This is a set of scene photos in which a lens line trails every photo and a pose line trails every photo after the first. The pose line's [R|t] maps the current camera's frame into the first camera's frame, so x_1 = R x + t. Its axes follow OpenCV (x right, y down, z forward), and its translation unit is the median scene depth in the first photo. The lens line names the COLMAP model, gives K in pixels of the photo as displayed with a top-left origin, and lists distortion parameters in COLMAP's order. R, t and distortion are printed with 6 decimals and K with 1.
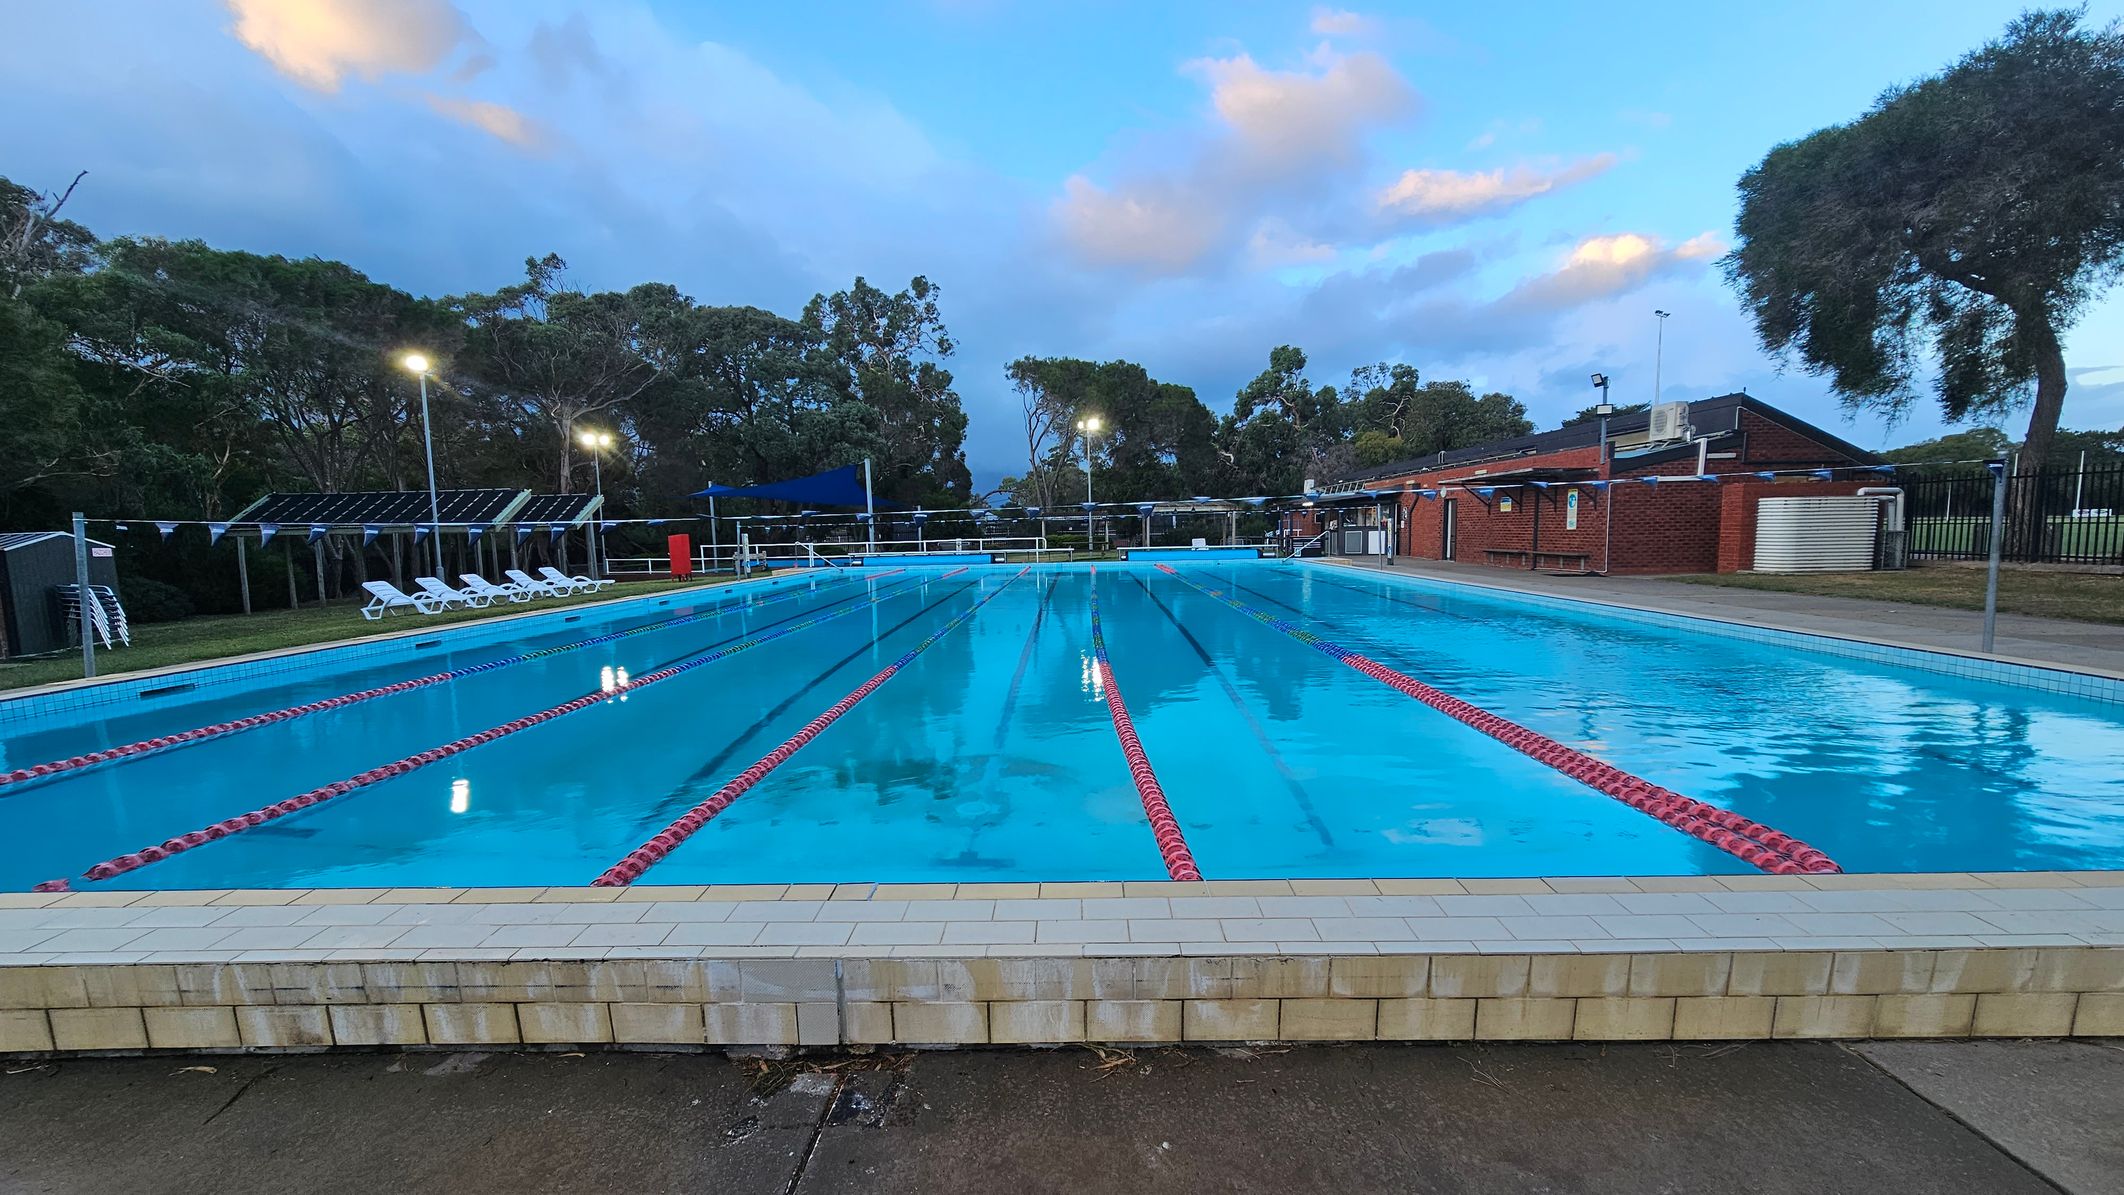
lens RADIAL K [[867.4, 0, 1059.2], [0, 867.4, 622.2], [0, 0, 1]] dist [-0.002679, -0.000354]
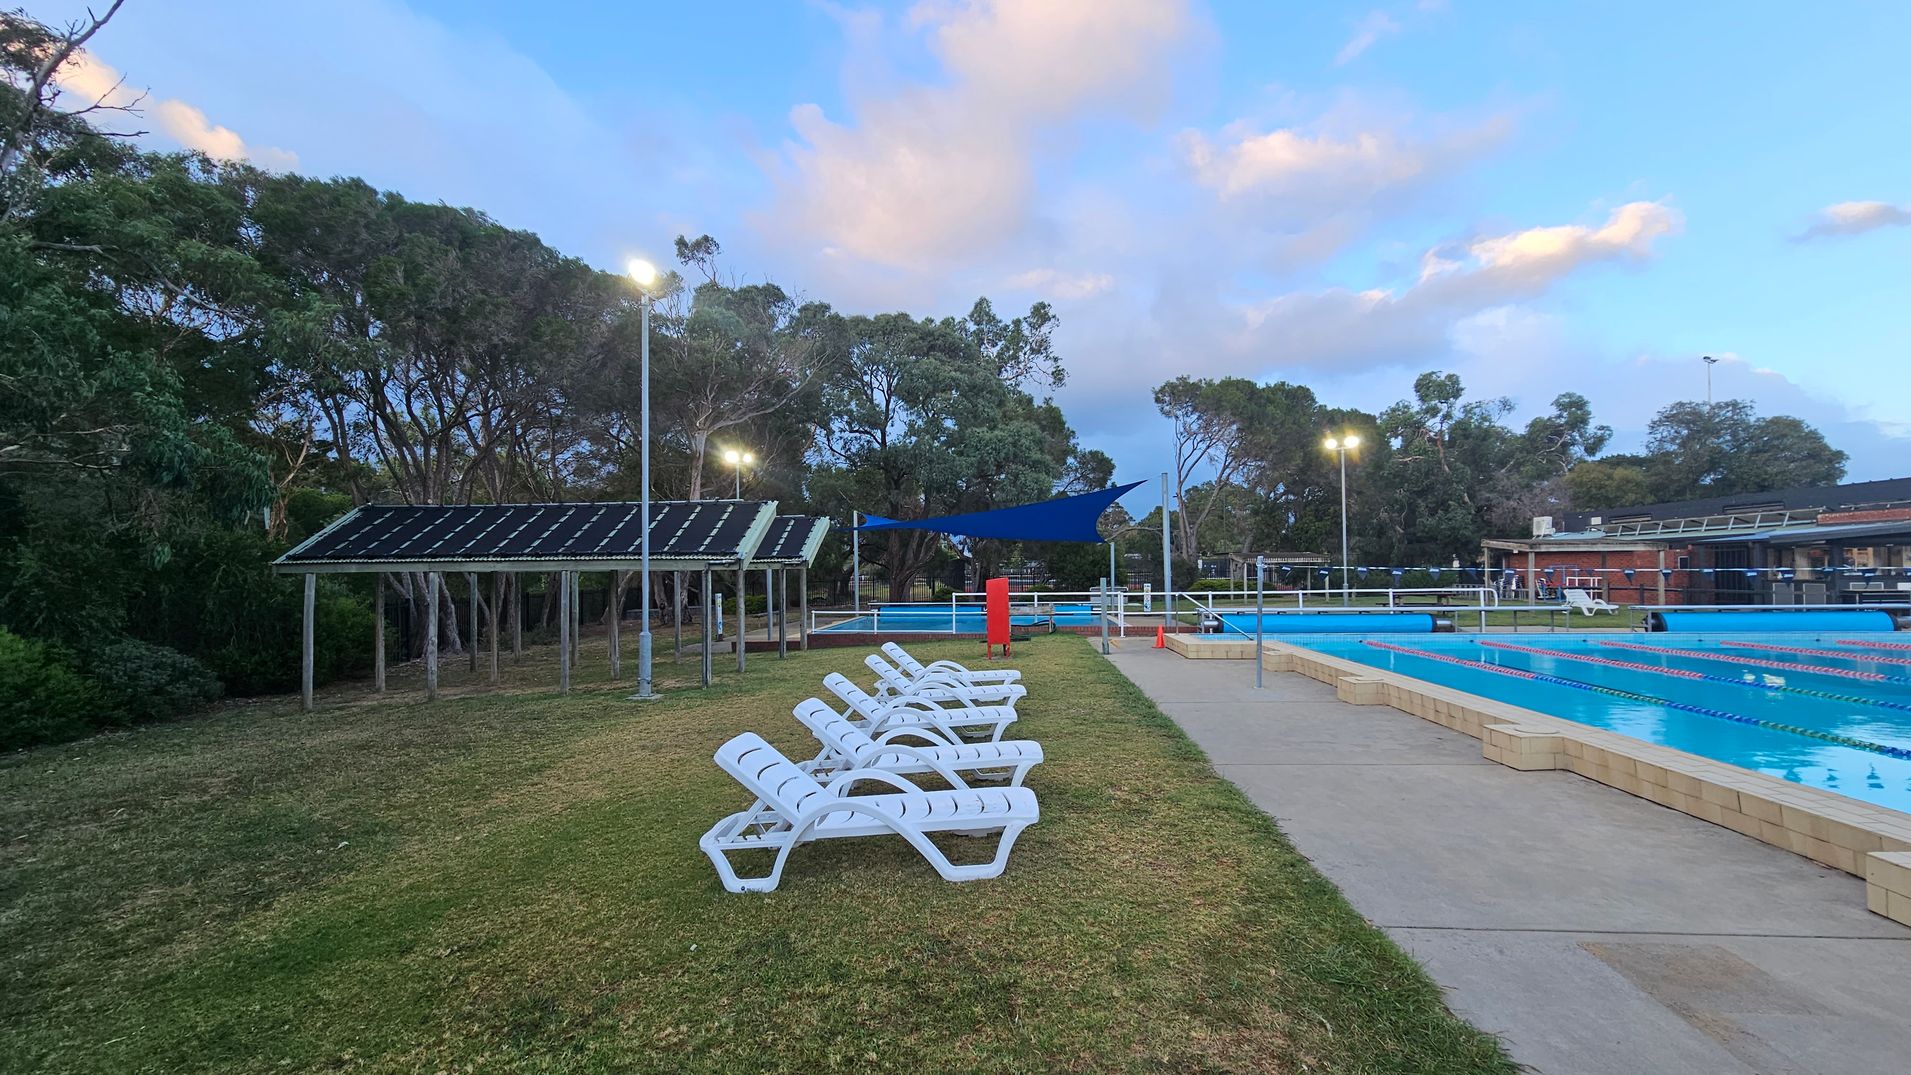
lens RADIAL K [[752.2, 0, 949.6], [0, 752.2, 586.1], [0, 0, 1]] dist [-0.001013, 0.000008]
pose [[0.998627, 0.011617, -0.051072, -0.403860], [-0.016189, 0.995805, -0.090055, -0.043141], [0.049812, 0.090759, 0.994626, 0.428453]]
